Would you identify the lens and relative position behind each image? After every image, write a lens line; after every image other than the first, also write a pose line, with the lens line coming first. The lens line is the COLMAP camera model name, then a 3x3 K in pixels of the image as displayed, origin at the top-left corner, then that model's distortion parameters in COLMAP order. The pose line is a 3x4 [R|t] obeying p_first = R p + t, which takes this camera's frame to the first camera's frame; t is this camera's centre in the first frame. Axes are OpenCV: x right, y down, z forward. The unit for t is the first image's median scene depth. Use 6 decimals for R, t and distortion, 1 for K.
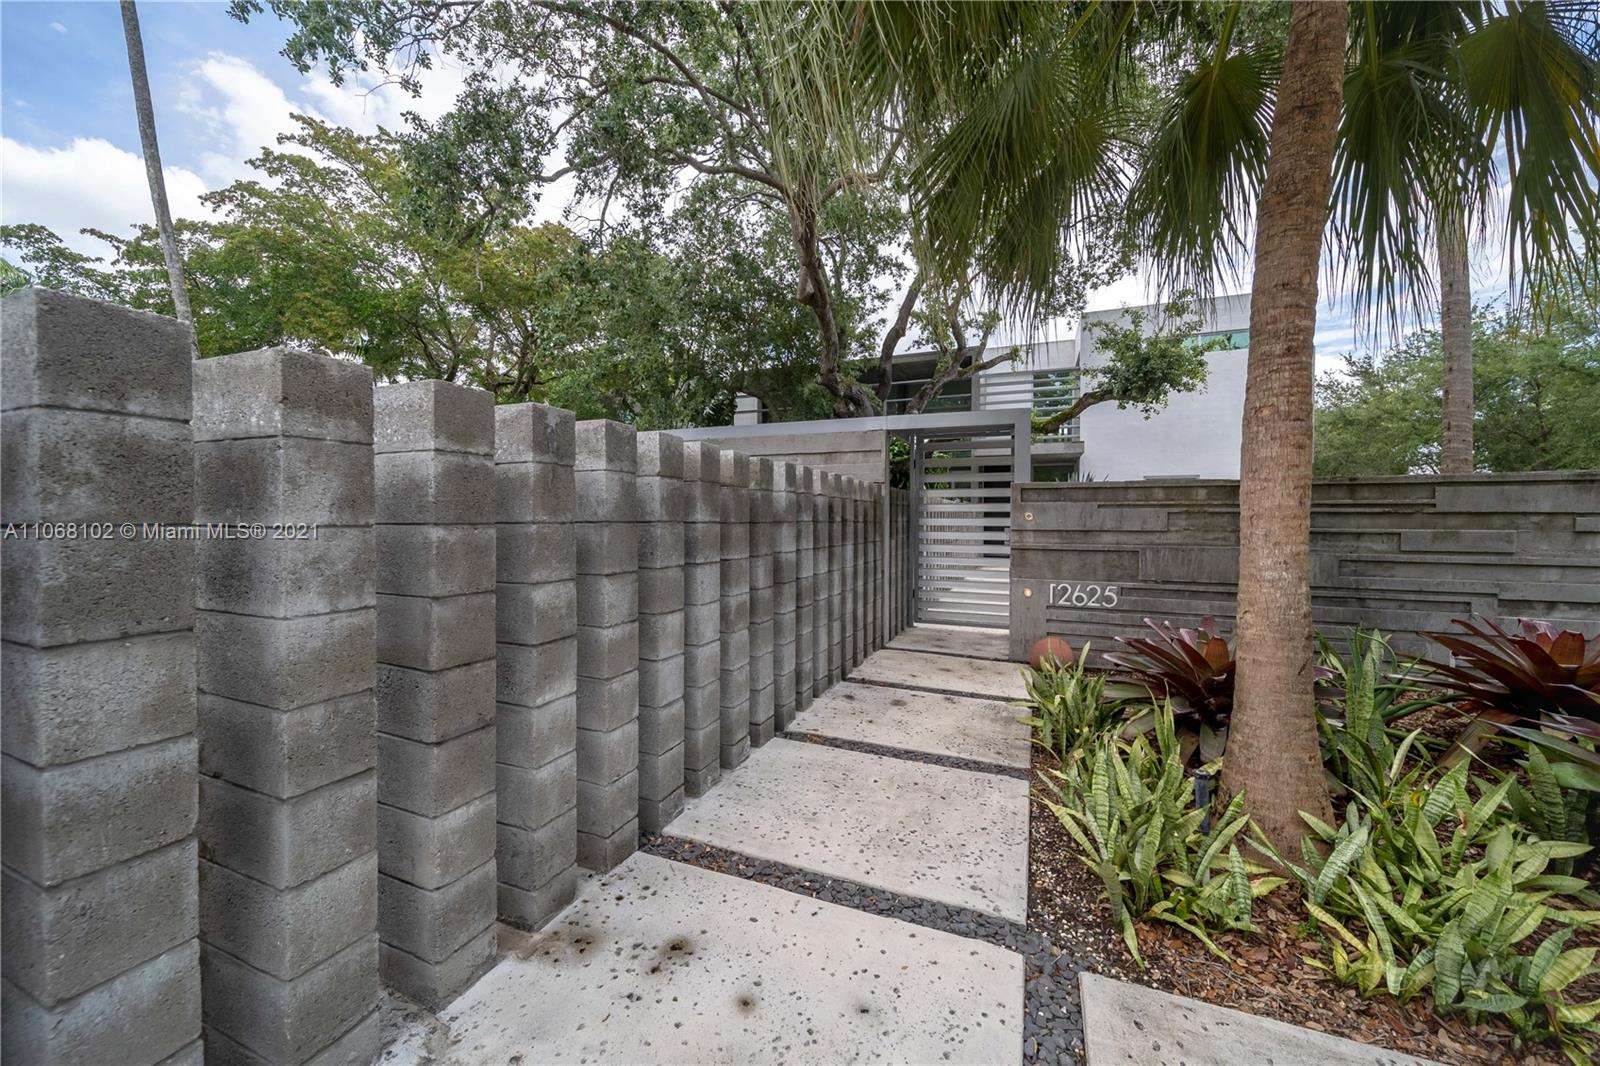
lens RADIAL K [[576.0, 0, 801.7], [0, 576.0, 526.4], [0, 0, 1]] dist [-0.000024, -0.000170]
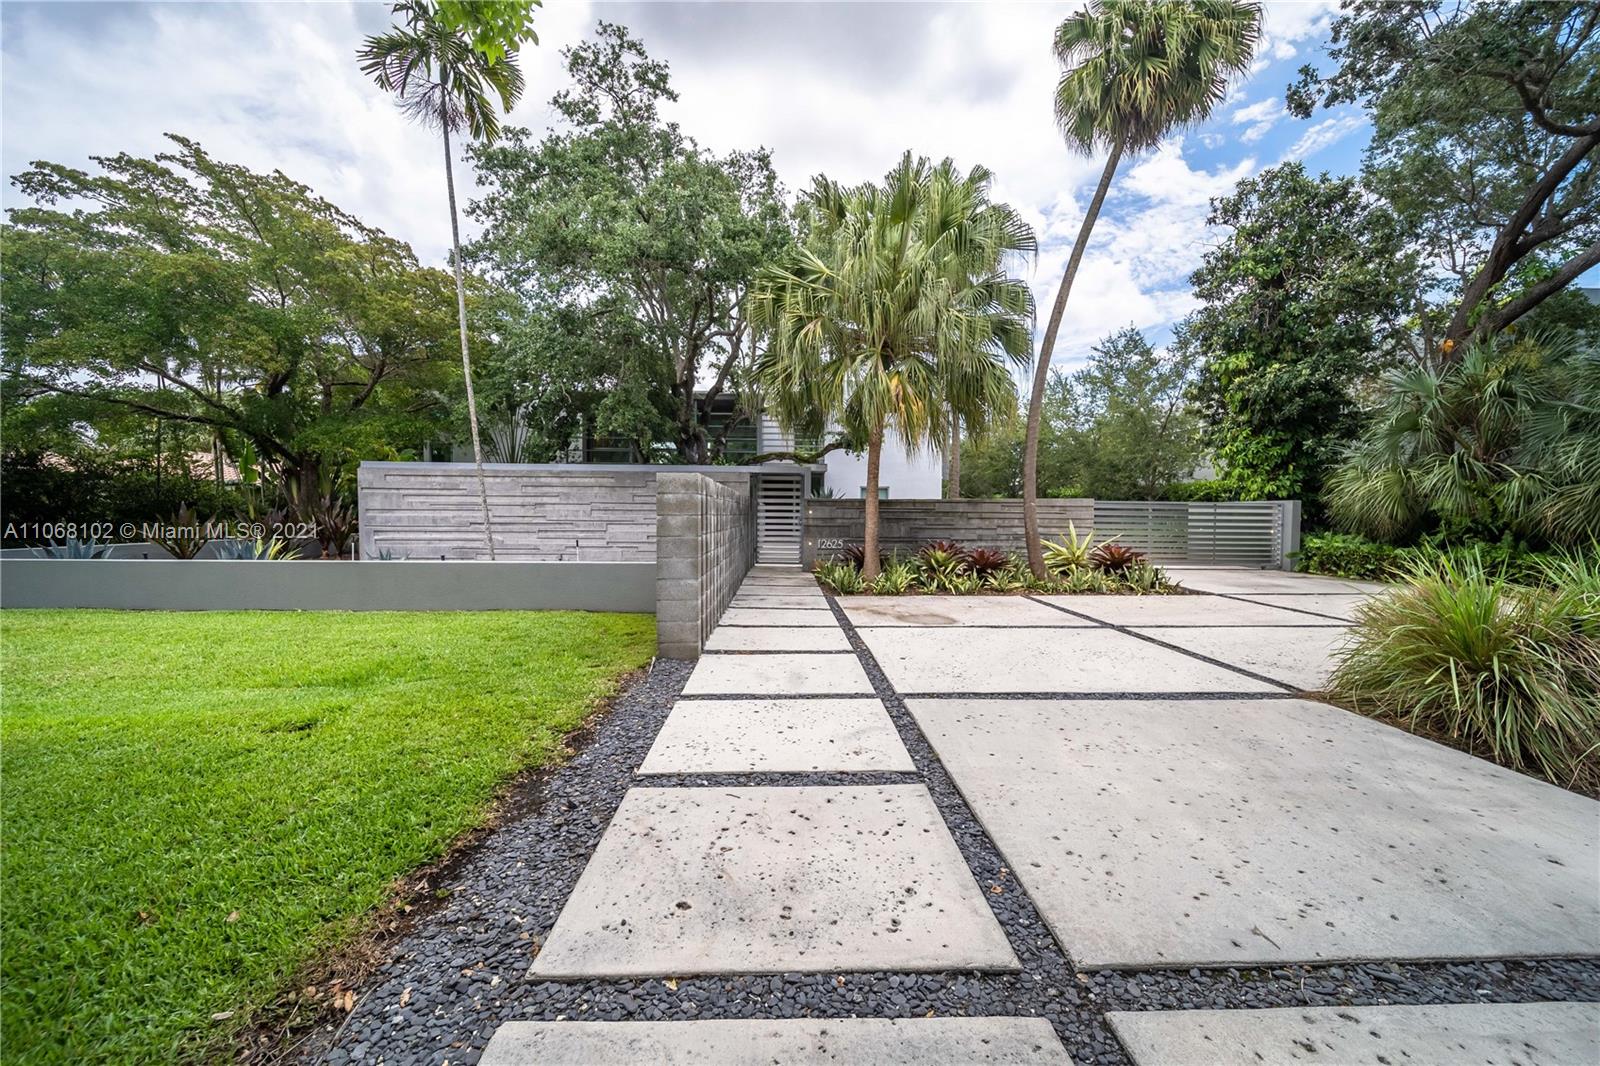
lens RADIAL K [[576.0, 0, 801.7], [0, 576.0, 526.4], [0, 0, 1]] dist [-0.000024, -0.000170]
pose [[0.914644, -0.009108, 0.404157, -0.344944], [0.001077, 0.999798, 0.020092, -0.004041], [-0.404258, -0.017941, 0.914469, -0.670909]]
